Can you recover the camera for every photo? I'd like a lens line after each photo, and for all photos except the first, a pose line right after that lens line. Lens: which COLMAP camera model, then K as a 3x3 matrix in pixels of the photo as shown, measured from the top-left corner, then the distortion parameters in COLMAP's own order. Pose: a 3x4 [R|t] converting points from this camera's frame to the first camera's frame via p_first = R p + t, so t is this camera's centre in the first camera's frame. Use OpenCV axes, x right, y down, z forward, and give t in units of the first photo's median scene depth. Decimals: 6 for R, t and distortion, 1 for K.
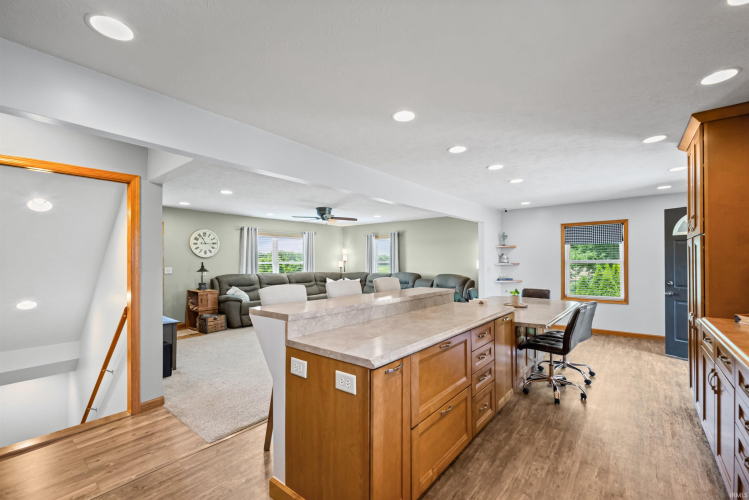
lens RADIAL K [[316.2, 0, 374.3], [0, 316.2, 266.4], [0, 0, 1]] dist [0.000282, -0.000628]
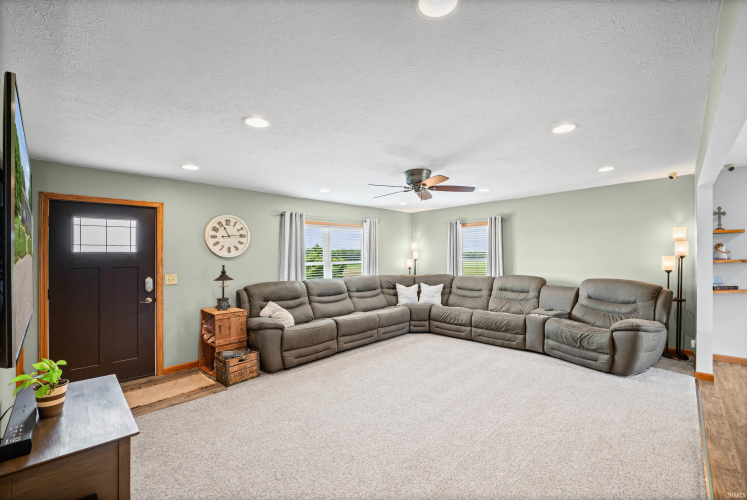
lens RADIAL K [[315.3, 0, 372.0], [0, 315.3, 252.3], [0, 0, 1]] dist [0.000282, -0.000628]
pose [[0.994252, -0.016592, -0.105771, -0.162257], [0.013005, 0.999320, -0.034509, -0.012587], [0.106271, 0.032935, 0.993792, 0.362548]]
